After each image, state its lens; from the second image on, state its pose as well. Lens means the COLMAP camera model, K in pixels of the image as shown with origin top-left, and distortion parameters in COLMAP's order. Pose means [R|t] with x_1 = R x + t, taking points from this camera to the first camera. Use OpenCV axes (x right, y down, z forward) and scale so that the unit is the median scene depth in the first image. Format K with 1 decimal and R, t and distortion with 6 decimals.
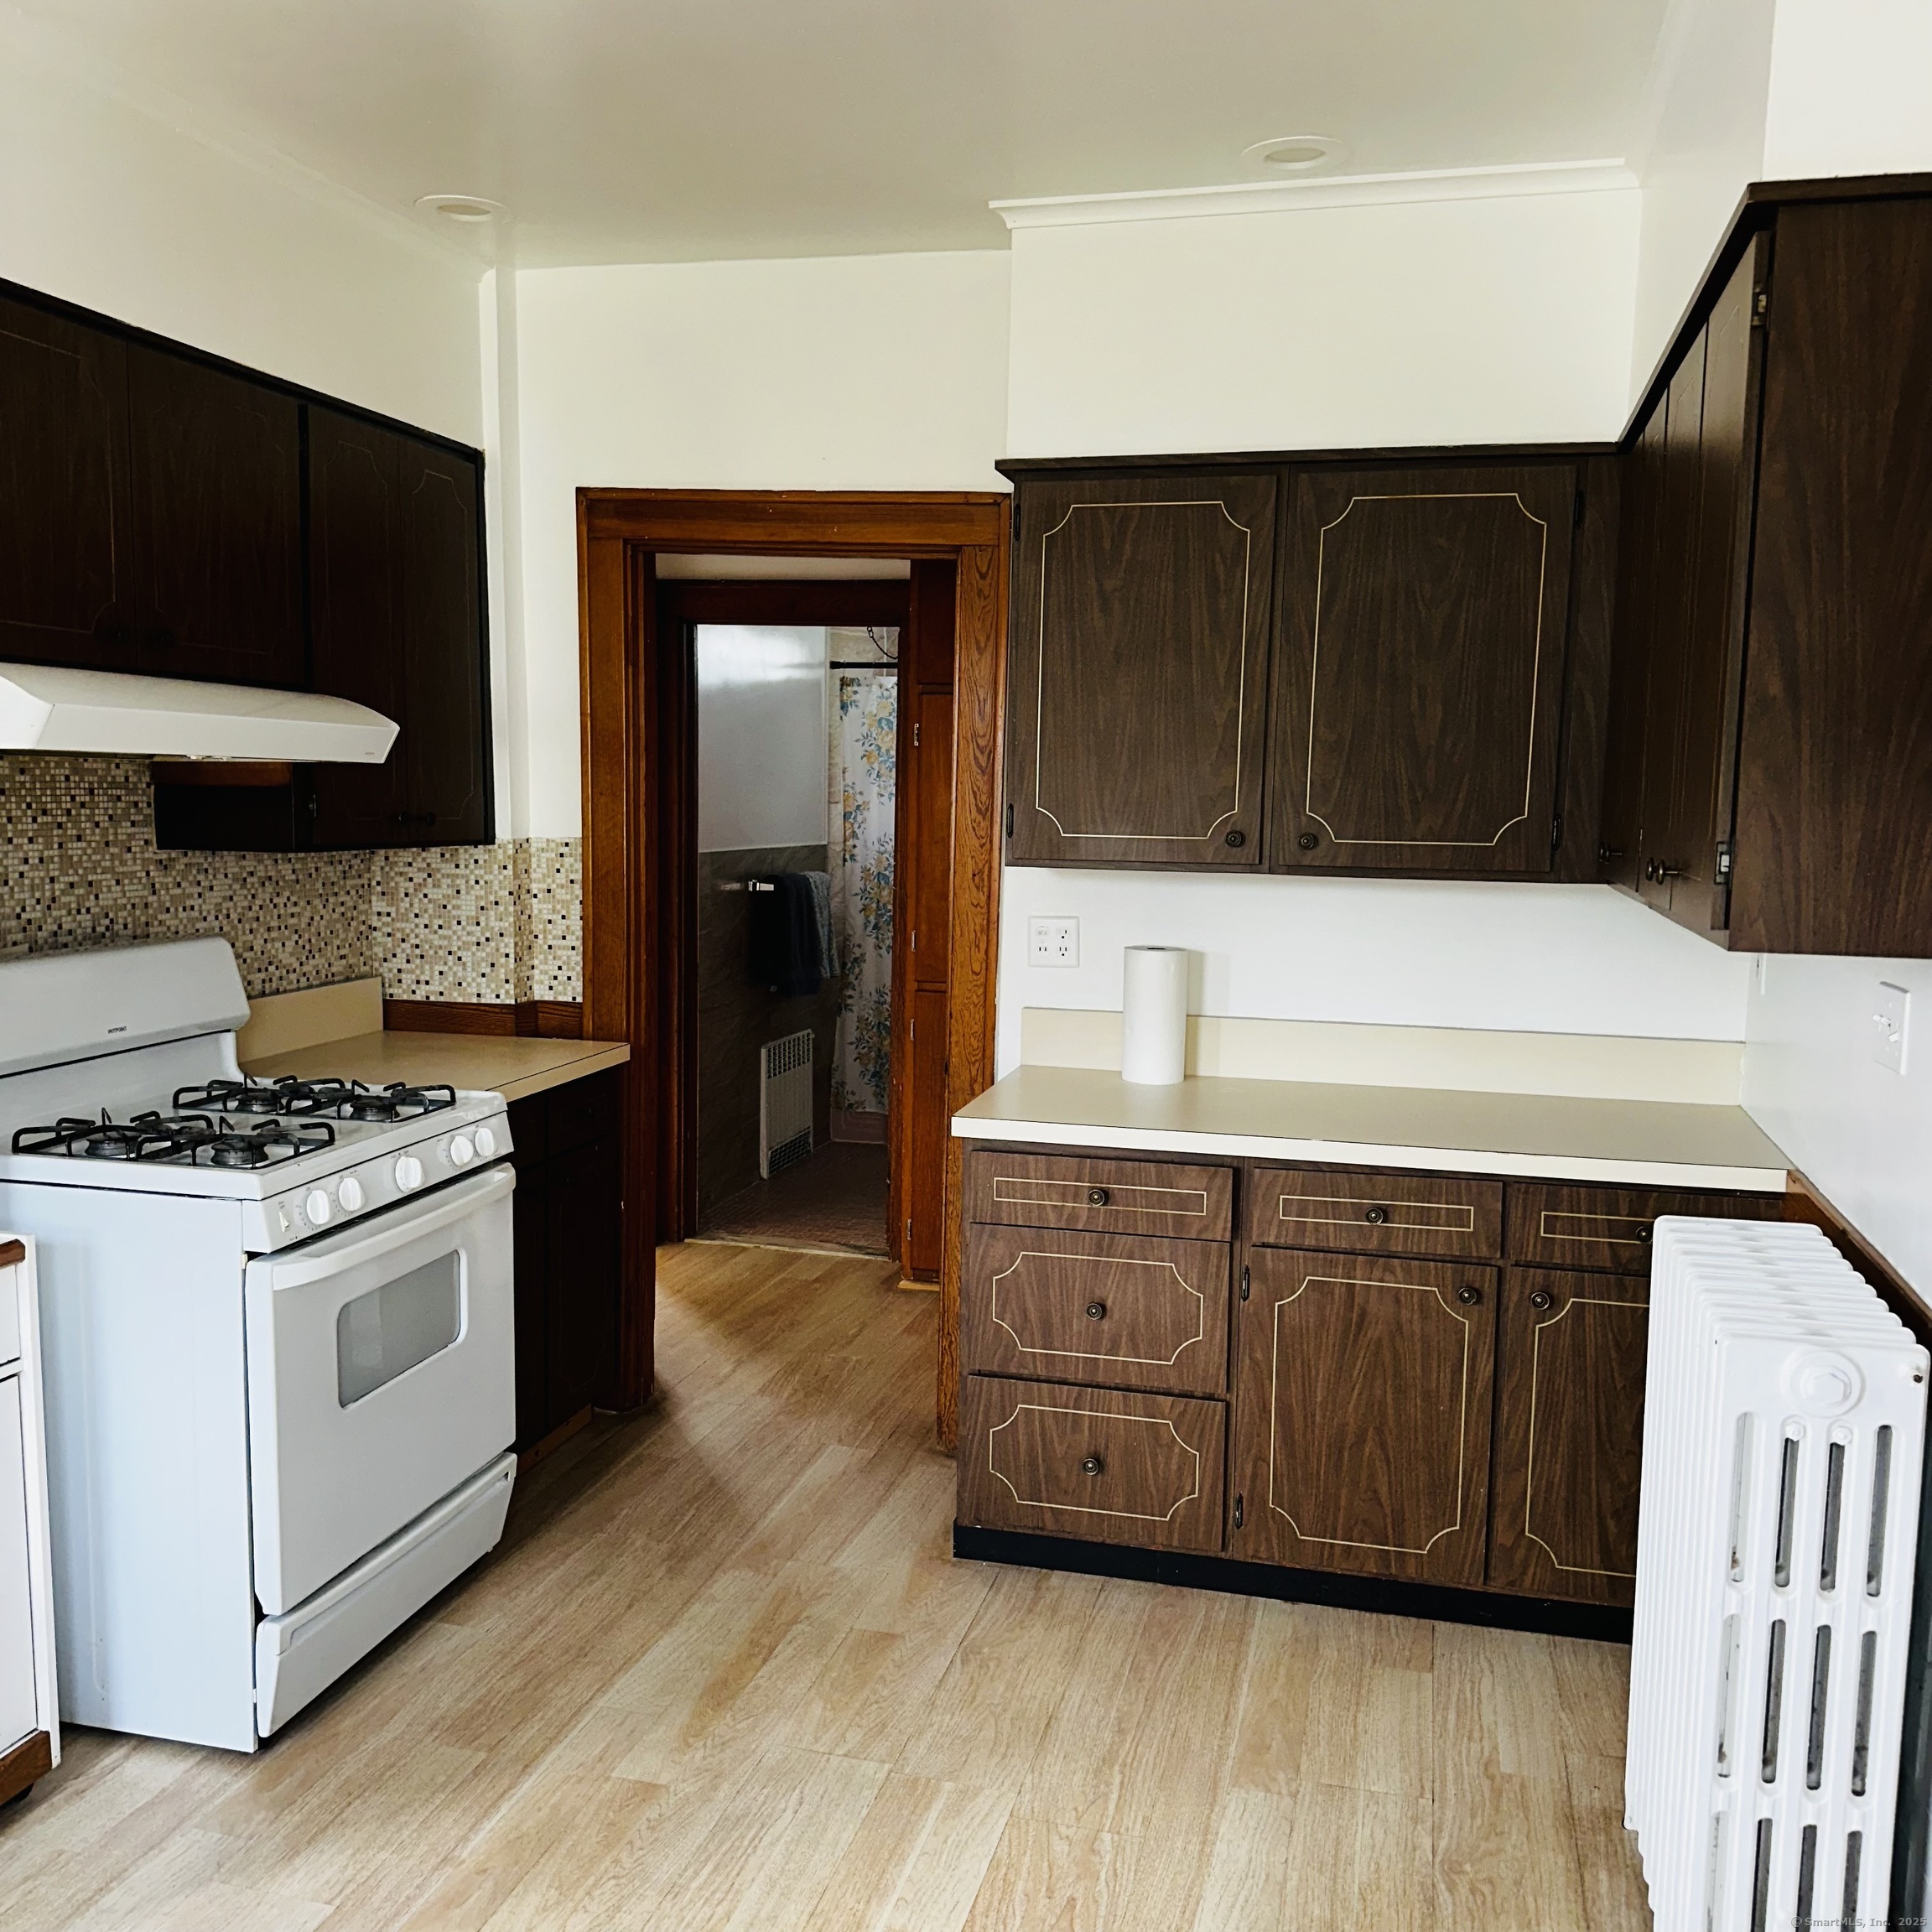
lens RADIAL K [[1810.5, 0, 958.3], [0, 1810.5, 982.3], [0, 0, 1]] dist [0.018170, 0.000000]
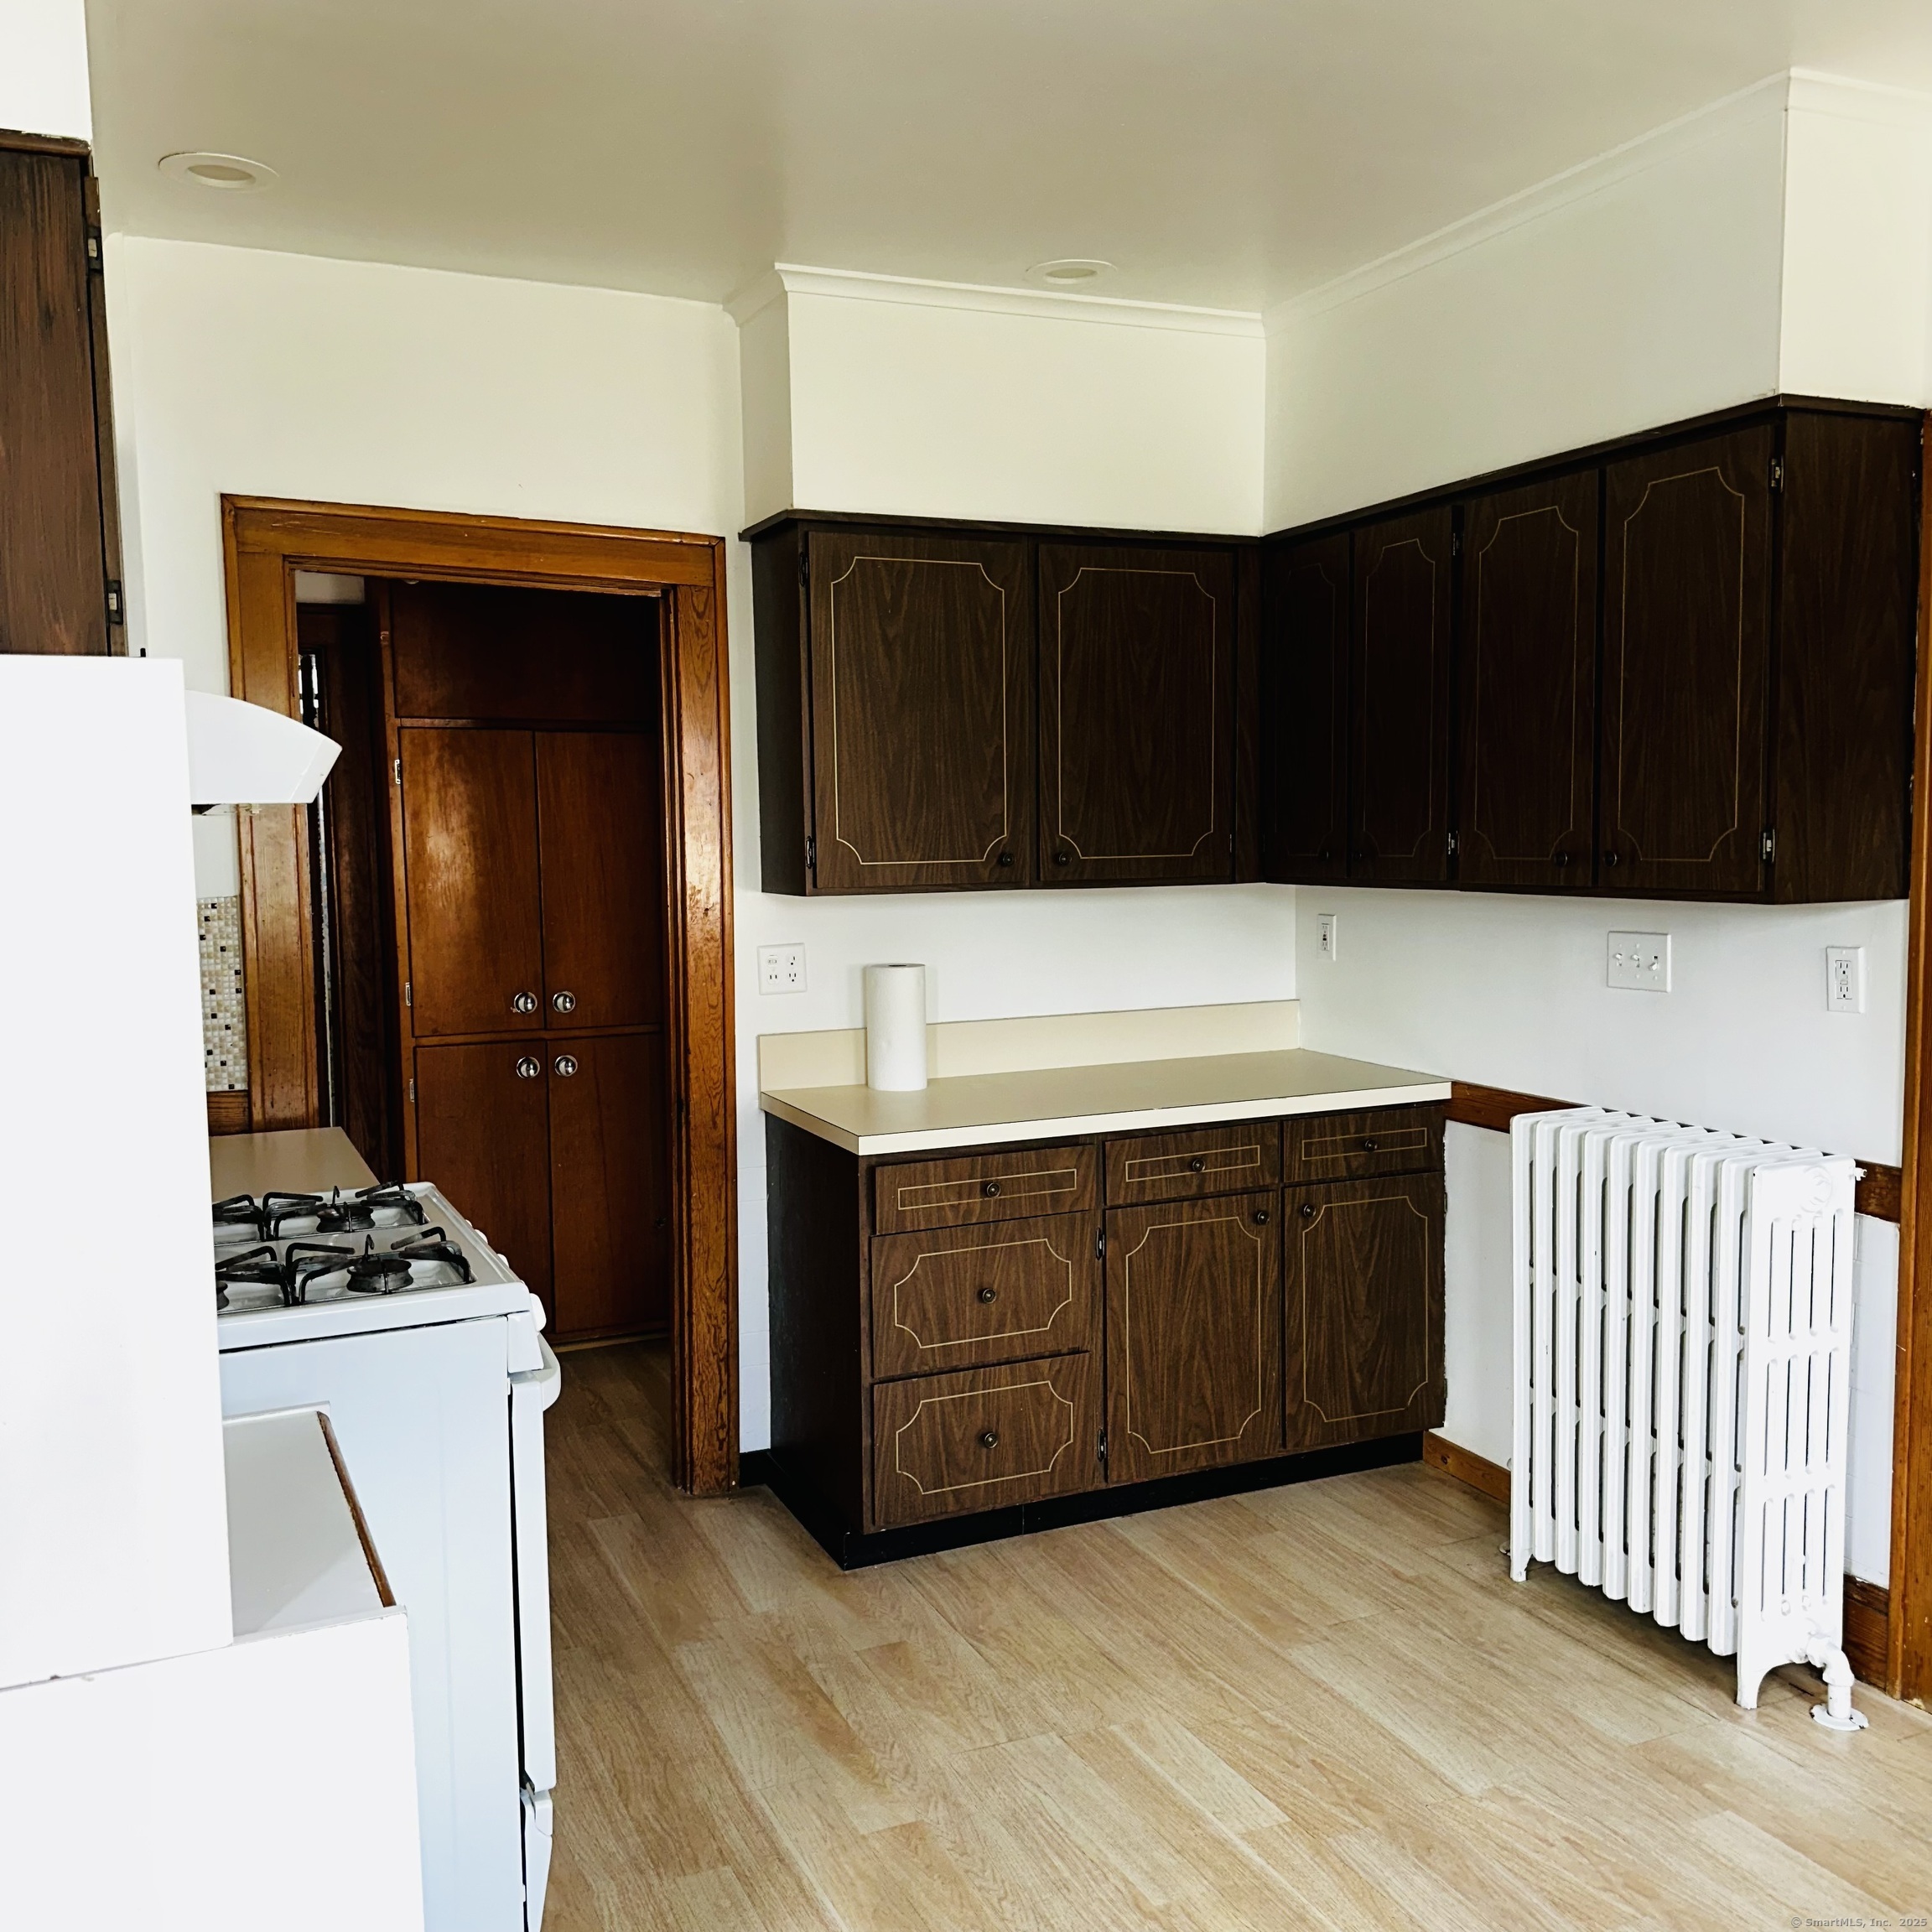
lens RADIAL K [[1810.5, 0, 960.7], [0, 1810.5, 957.2], [0, 0, 1]] dist [0.018170, 0.000000]
pose [[0.774448, -0.076455, 0.628000, -0.608666], [0.097353, 0.995249, 0.001110, -0.024016], [-0.625102, 0.060278, 0.778212, 0.150629]]
